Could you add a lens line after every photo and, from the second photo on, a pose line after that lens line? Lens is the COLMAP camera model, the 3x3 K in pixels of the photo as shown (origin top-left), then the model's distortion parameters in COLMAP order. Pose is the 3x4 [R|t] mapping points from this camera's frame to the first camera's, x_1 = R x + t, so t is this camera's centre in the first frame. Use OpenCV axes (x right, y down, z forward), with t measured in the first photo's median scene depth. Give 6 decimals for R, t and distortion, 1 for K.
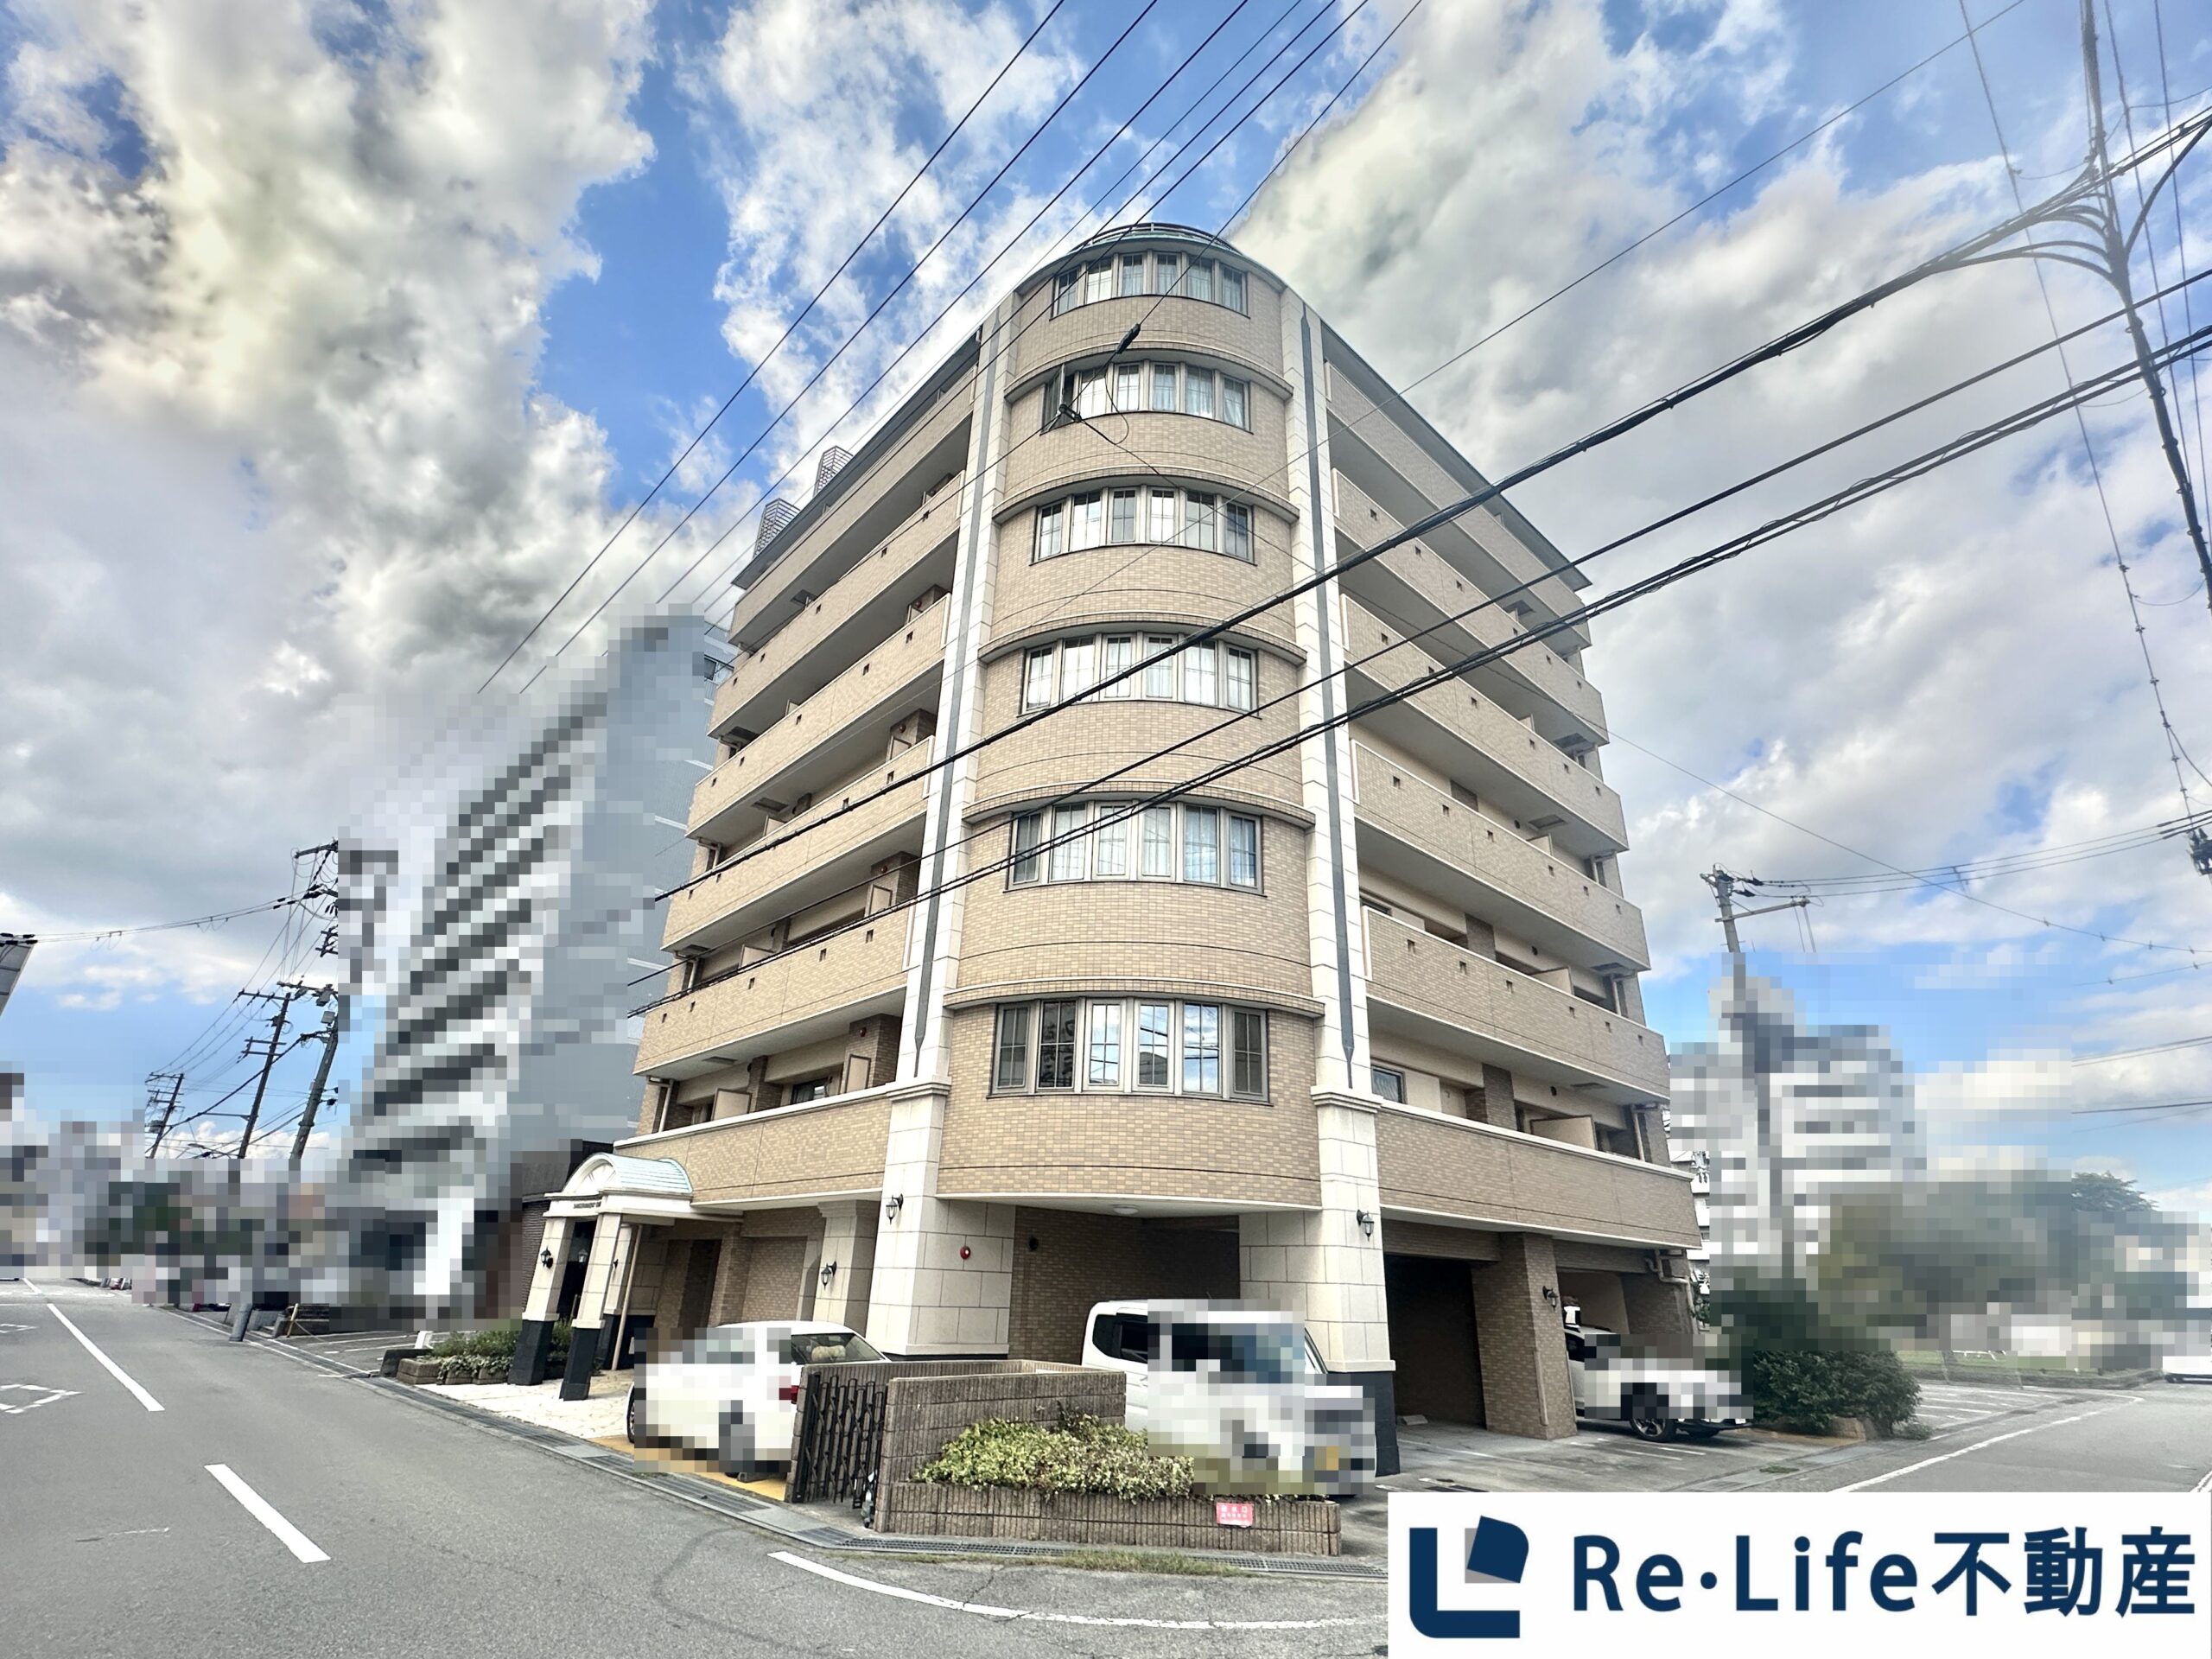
lens RADIAL K [[1046.6, 0, 1106.0], [0, 1046.6, 829.5], [0, 0, 1]] dist [-0.002579, -0.000298]
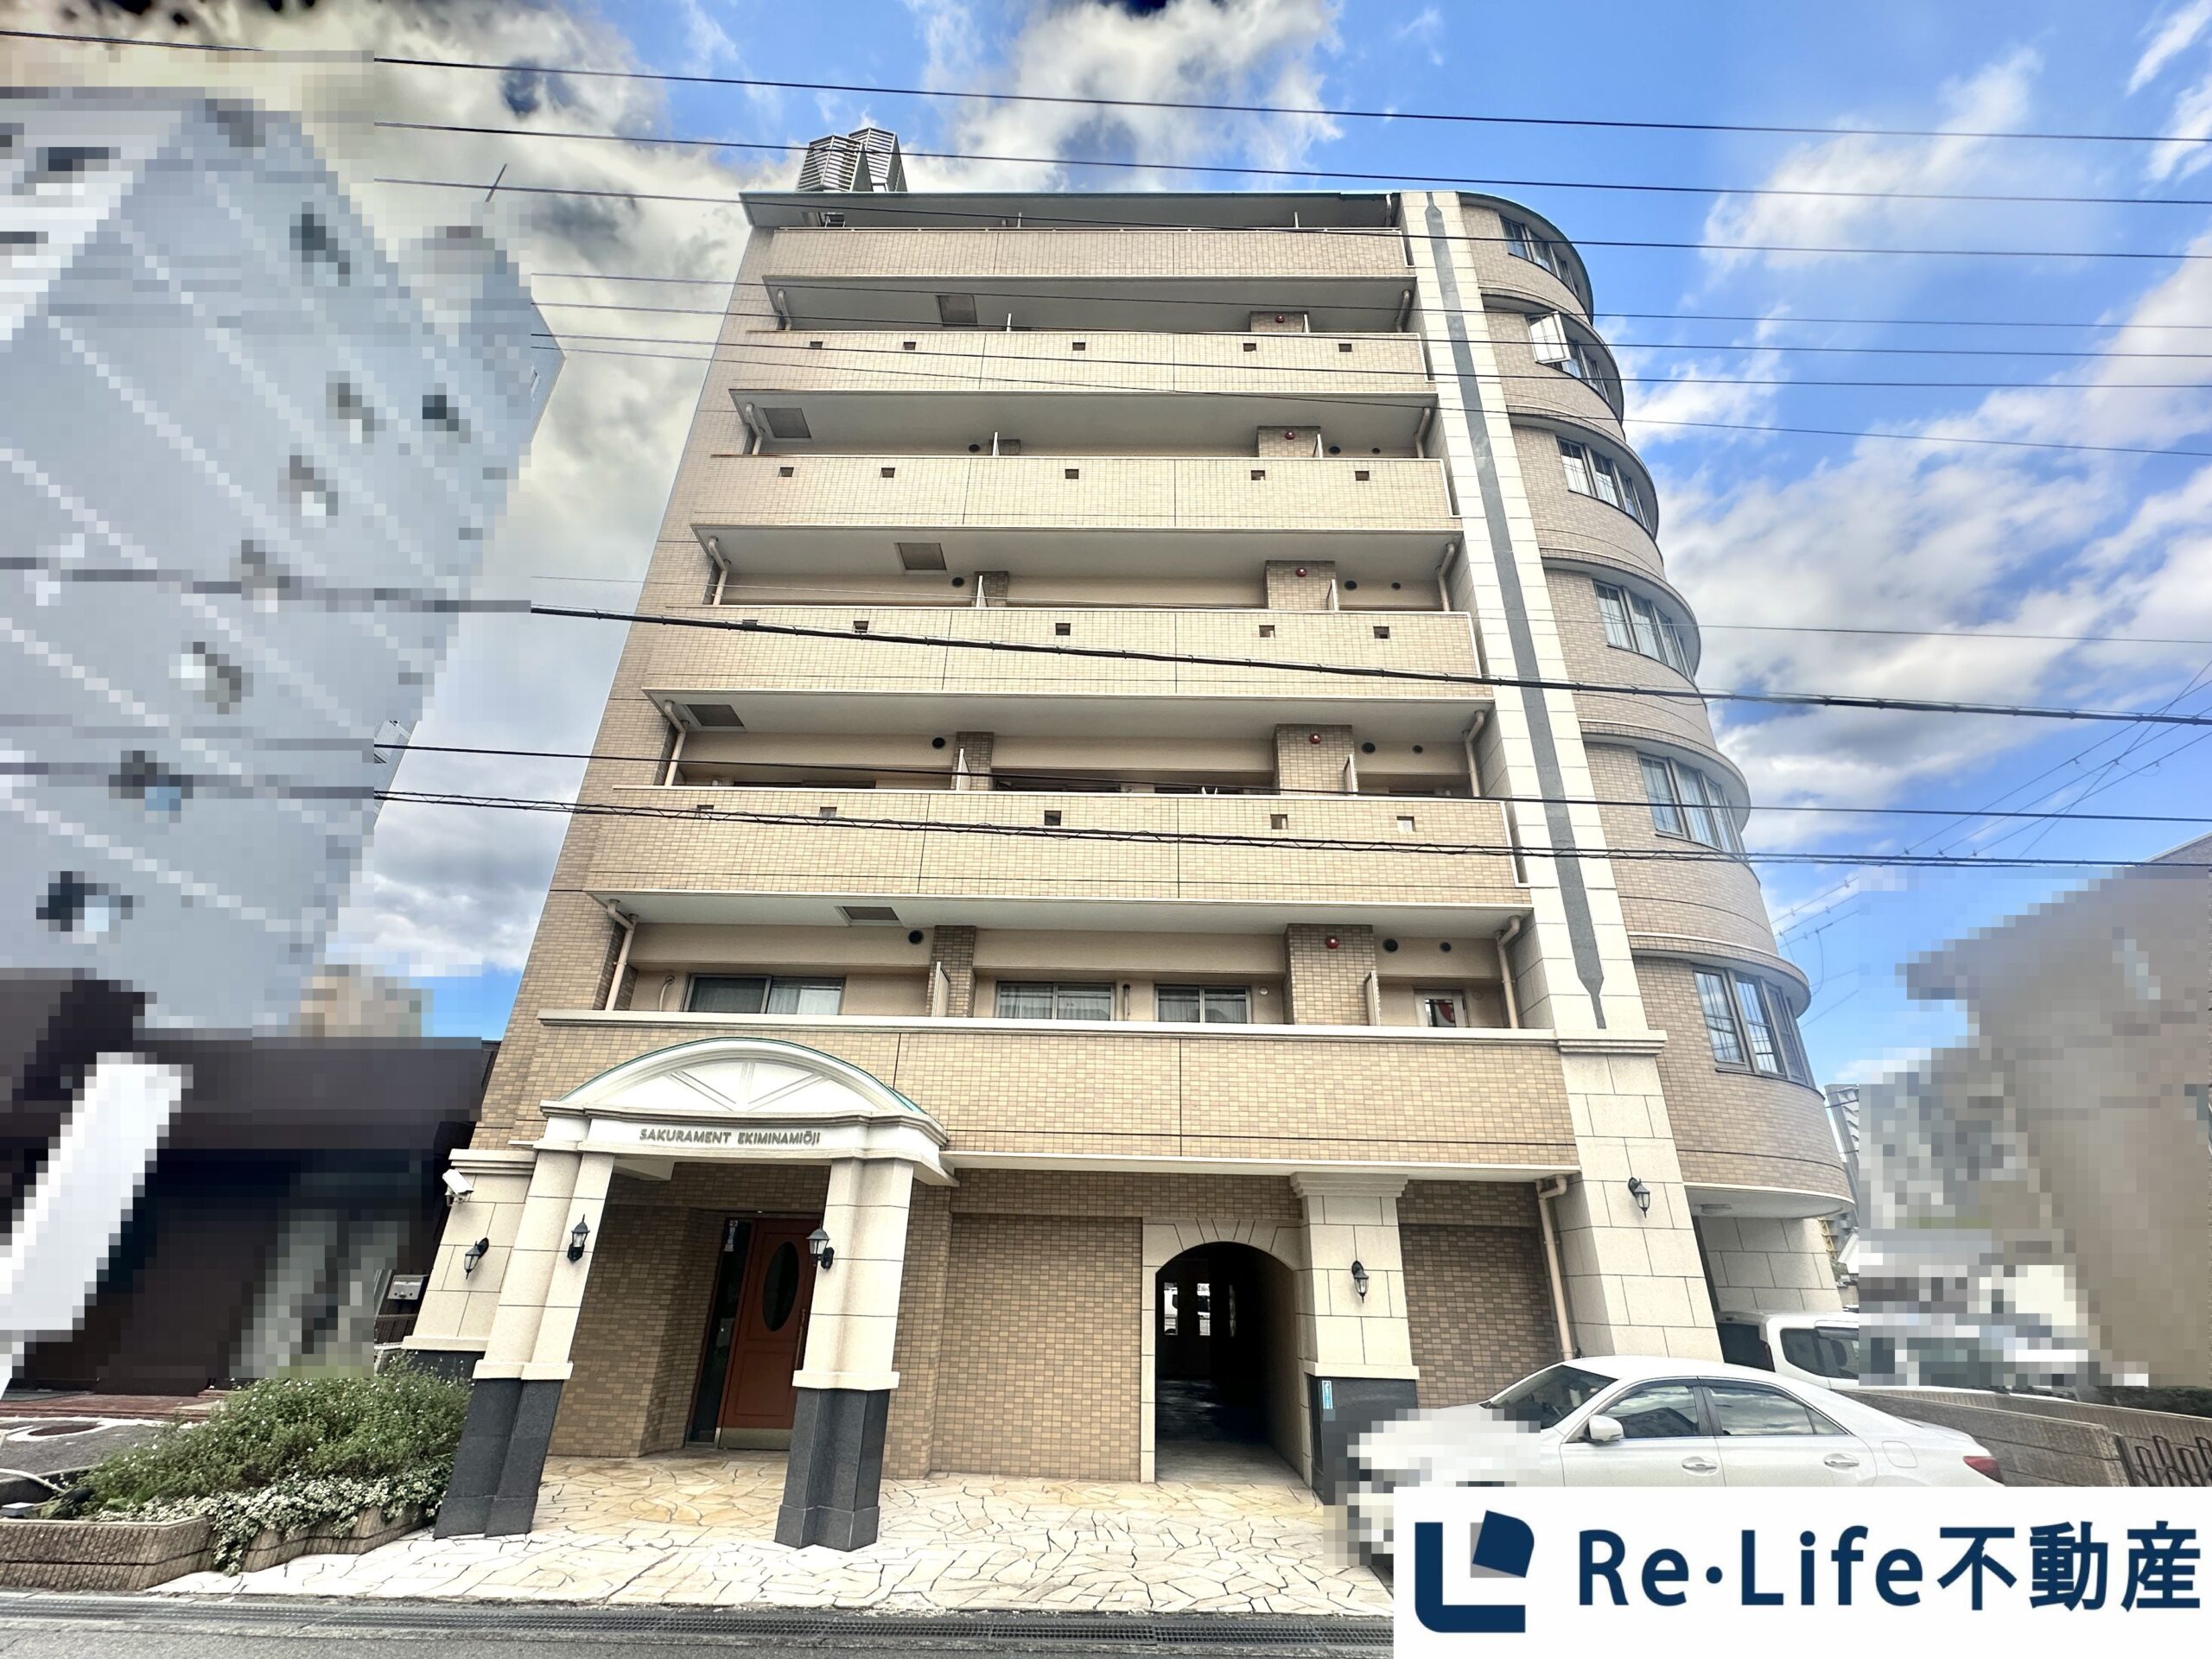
lens RADIAL K [[893.5, 0, 1106.0], [0, 893.5, 829.5], [0, 0, 1]] dist [0.003371, 0.000324]
pose [[0.684579, 0.334264, 0.647781, -0.783527], [-0.295071, 0.939674, -0.173052, 0.269552], [-0.666547, -0.072674, 0.741912, 0.627298]]
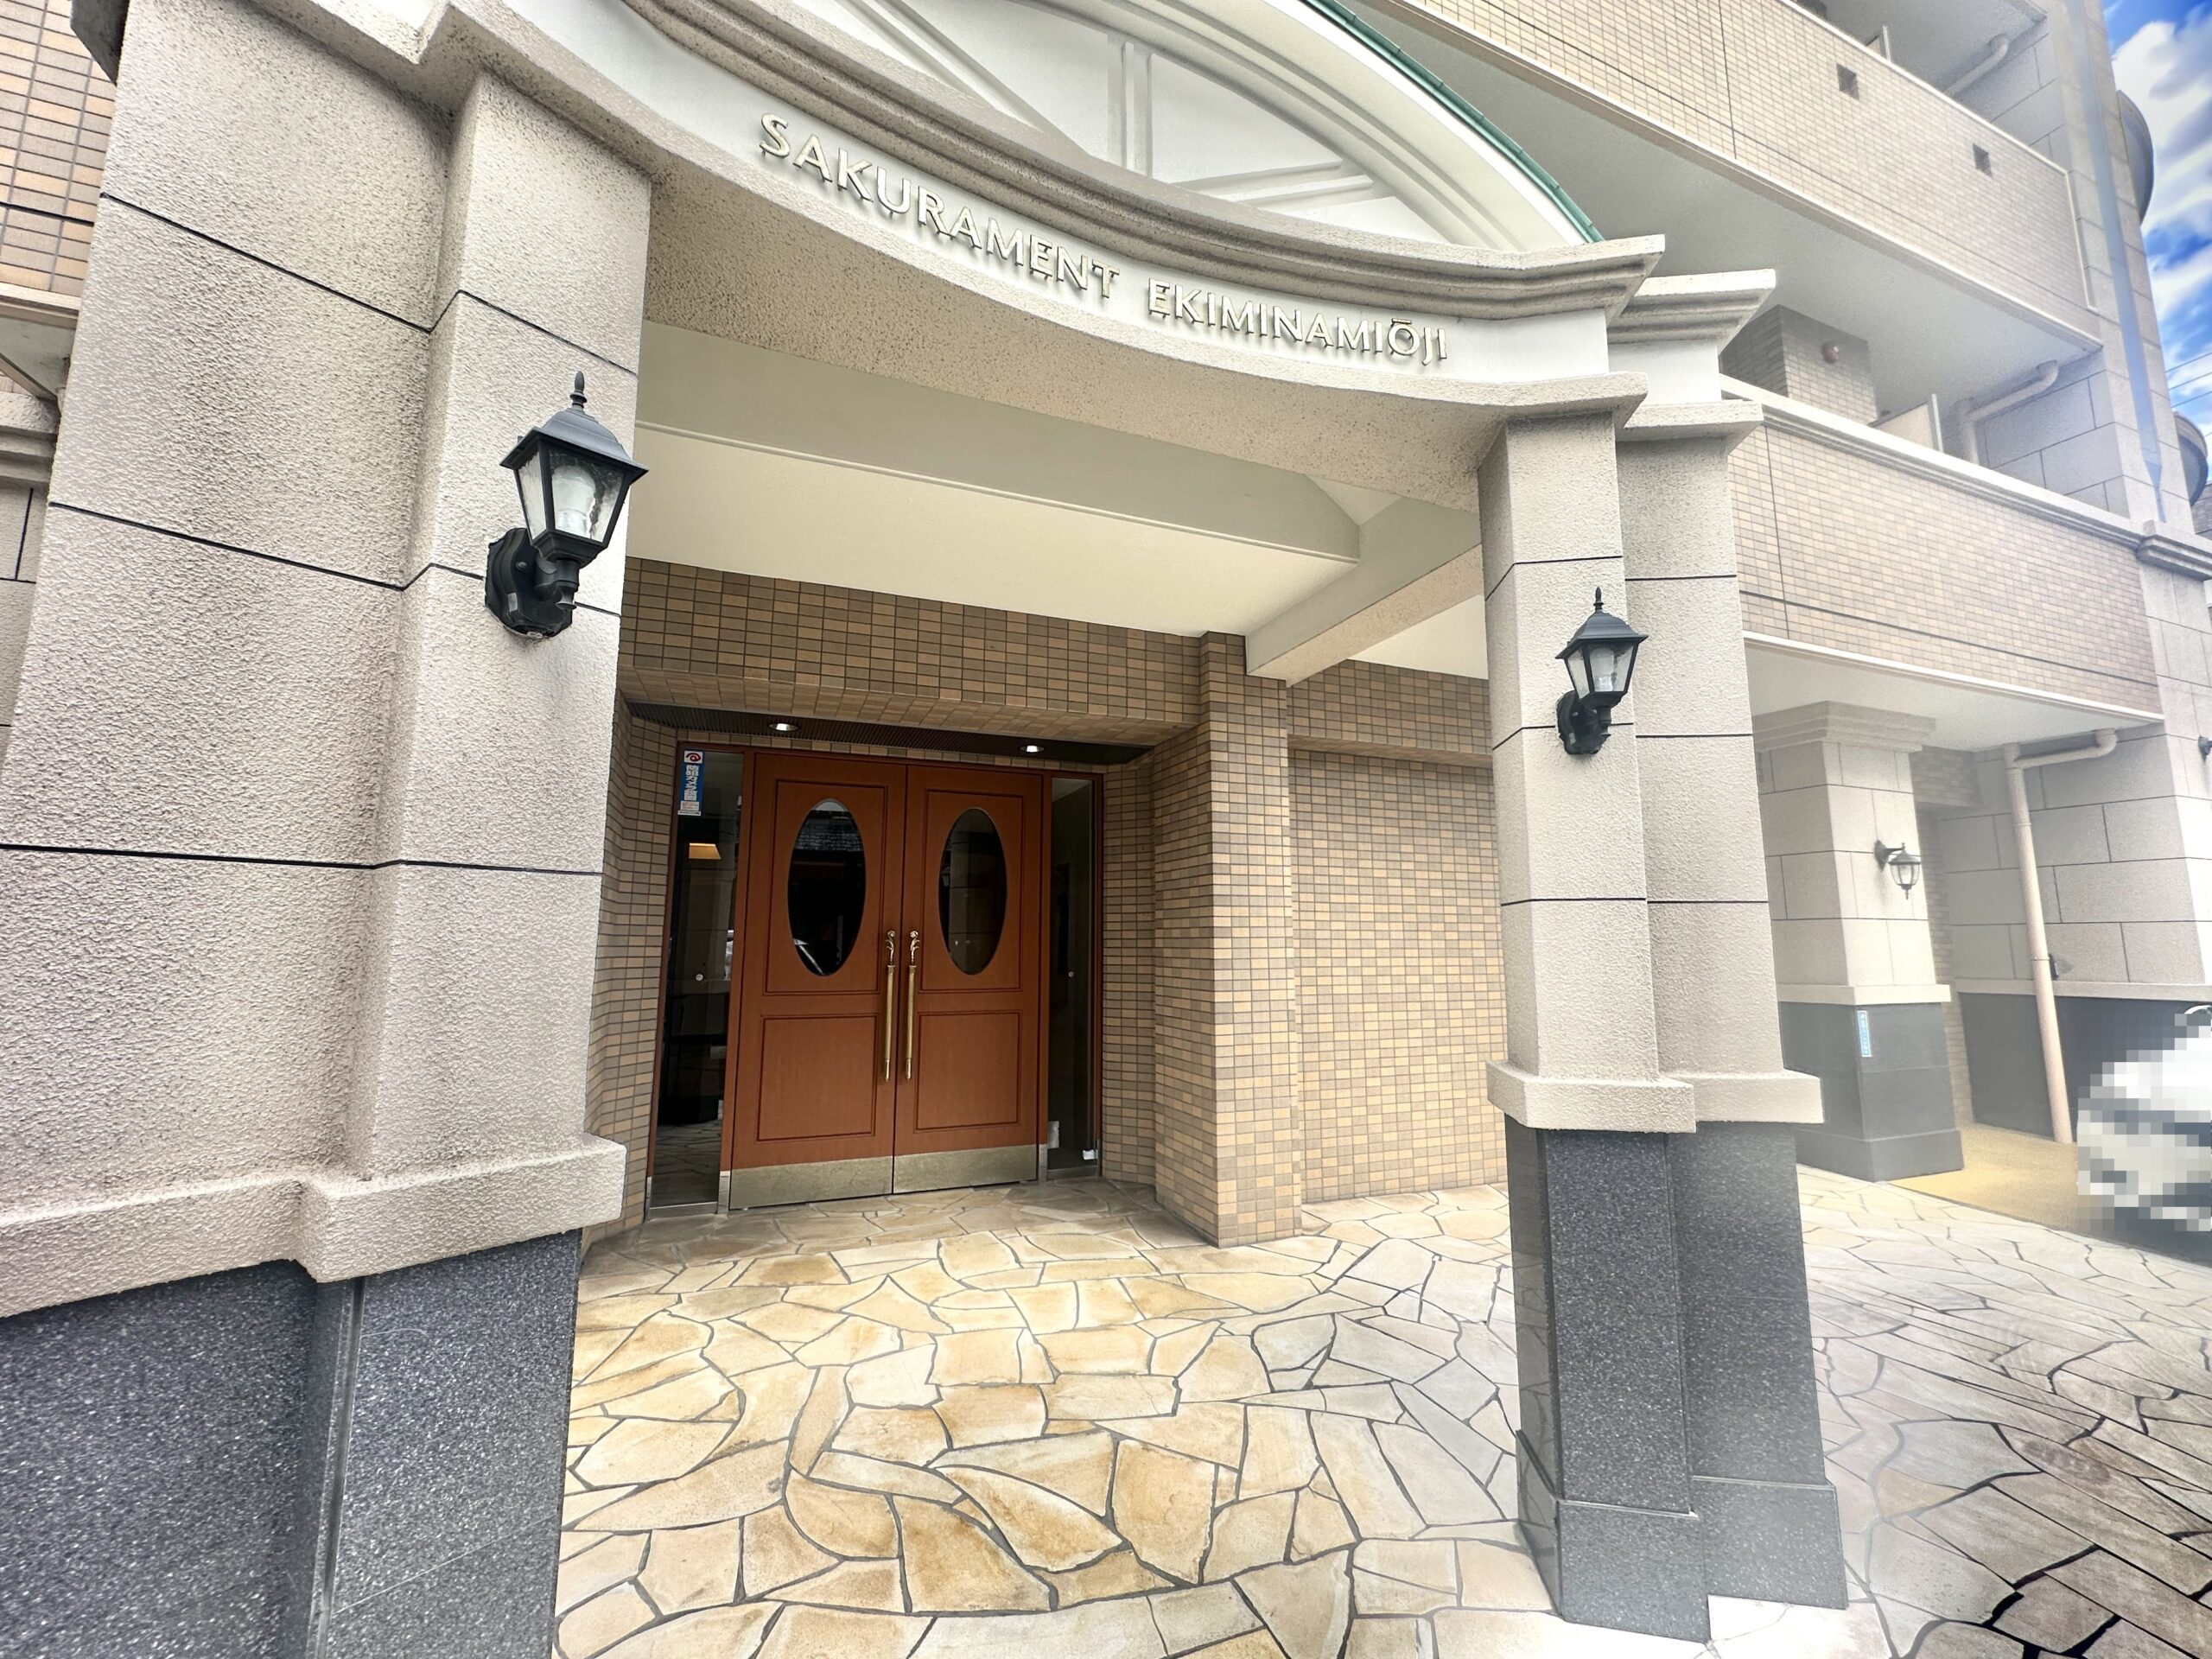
lens RADIAL K [[880.3, 0, 1106.0], [0, 880.3, 829.5], [0, 0, 1]] dist [0.000260, 0.000049]
pose [[0.371787, 0.097555, 0.923178, -0.651472], [-0.357463, 0.932824, 0.045385, 0.469212], [-0.856735, -0.346876, 0.381684, 1.049891]]
